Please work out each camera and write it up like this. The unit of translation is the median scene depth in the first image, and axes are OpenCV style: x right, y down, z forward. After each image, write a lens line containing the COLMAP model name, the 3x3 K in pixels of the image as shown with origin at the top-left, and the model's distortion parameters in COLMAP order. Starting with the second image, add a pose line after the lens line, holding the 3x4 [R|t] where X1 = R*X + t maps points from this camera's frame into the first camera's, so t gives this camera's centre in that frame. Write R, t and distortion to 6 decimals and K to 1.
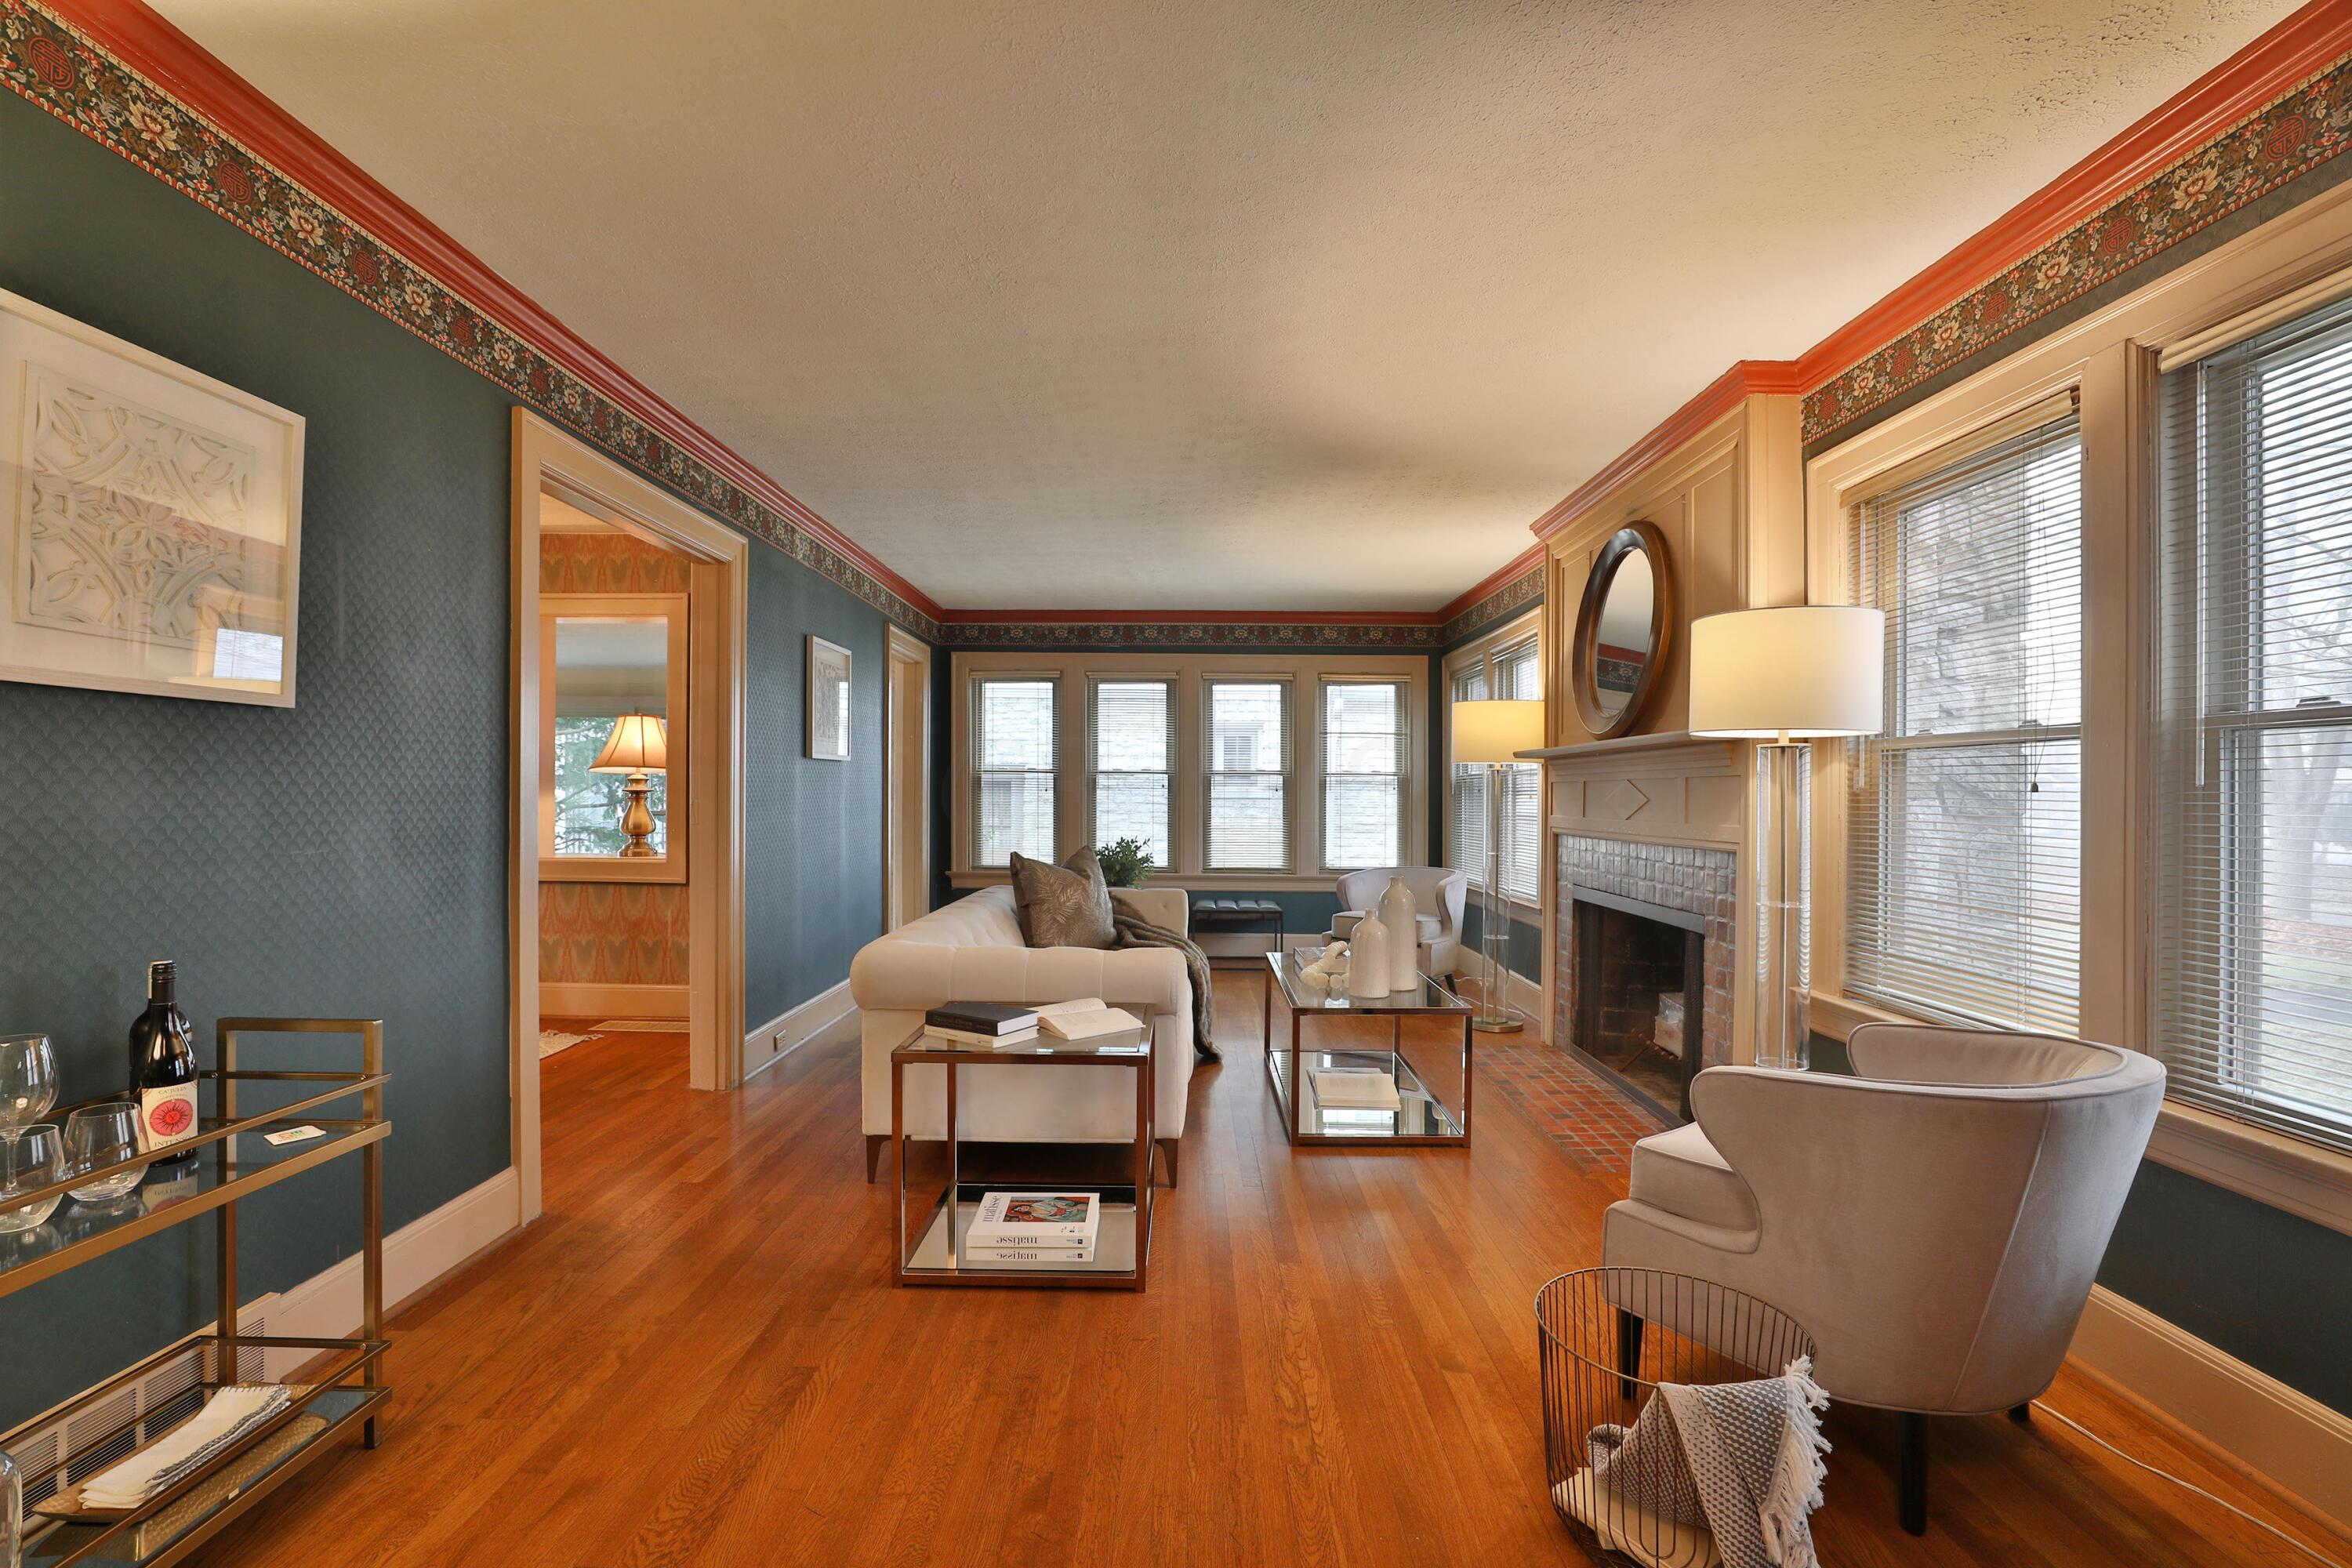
lens RADIAL K [[1074.9, 0, 1200.7], [0, 1074.9, 791.0], [0, 0, 1]] dist [-0.028961, 0.007382]
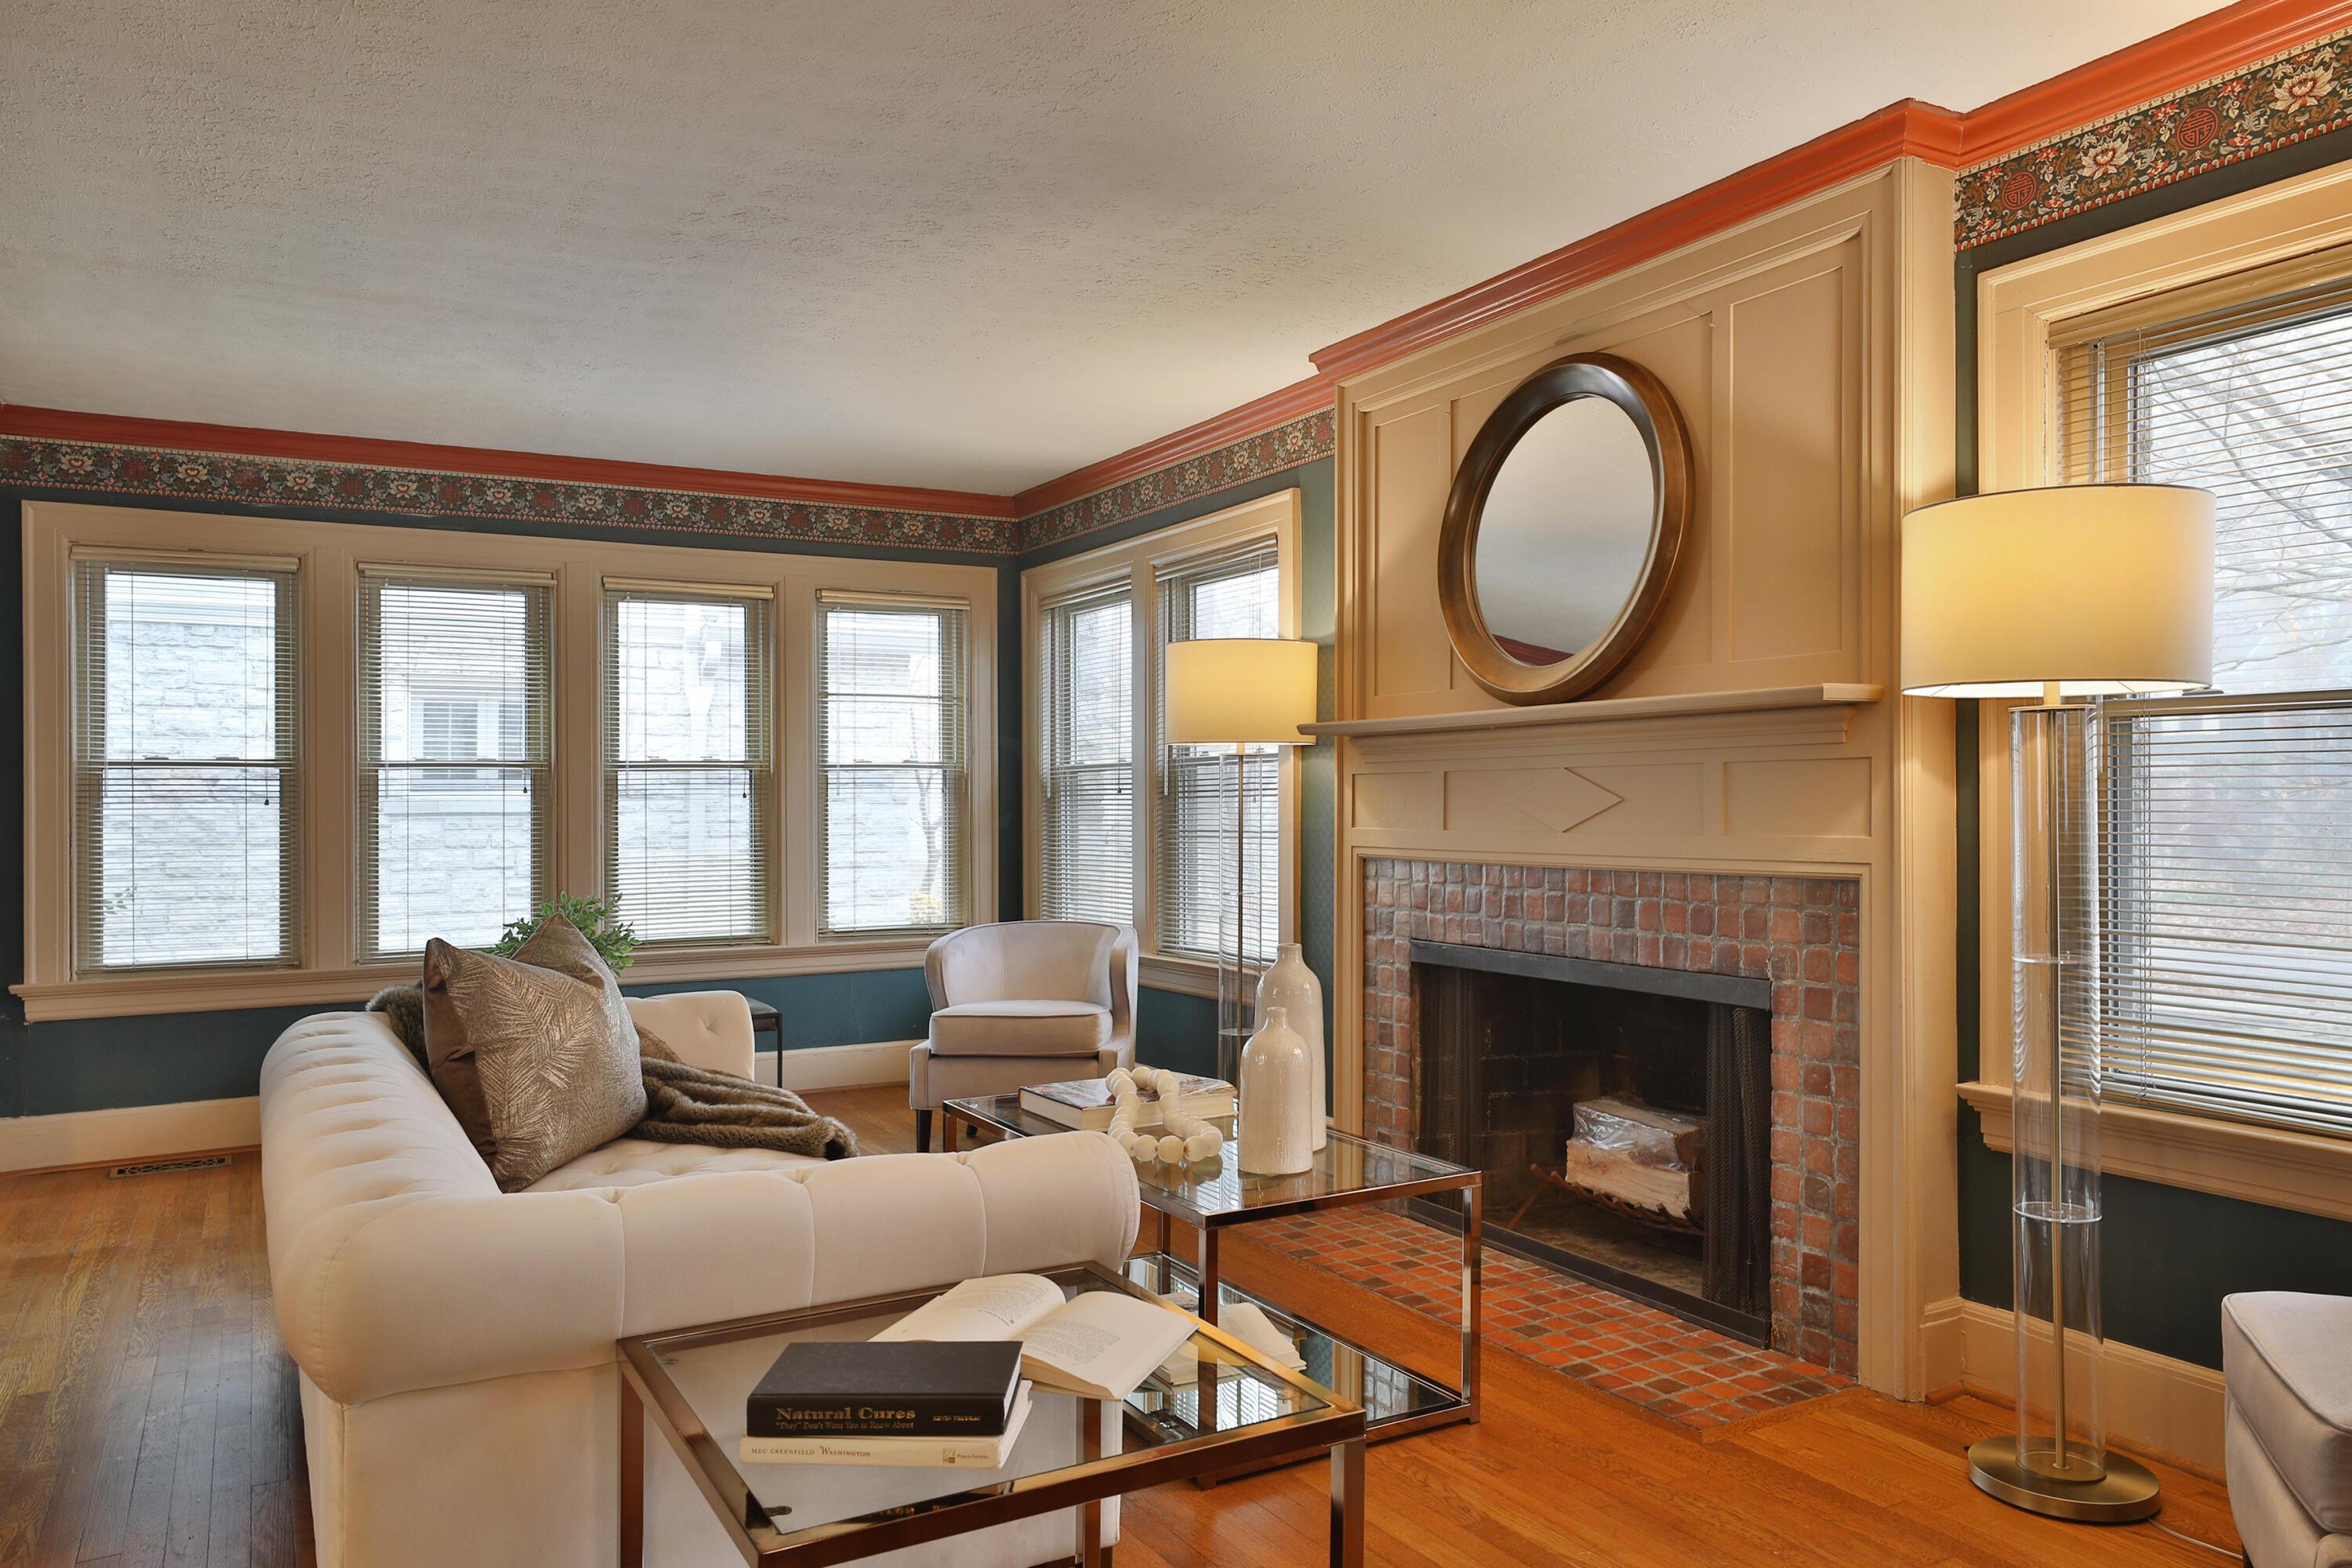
lens RADIAL K [[1625.8, 0, 1162.9], [0, 1625.8, 783.3], [0, 0, 1]] dist [0.018836, 0.000573]
pose [[0.872663, -0.010900, 0.488201, -0.224490], [0.014521, 0.999888, -0.003632, -0.001360], [-0.488106, 0.010259, 0.872724, 0.236674]]
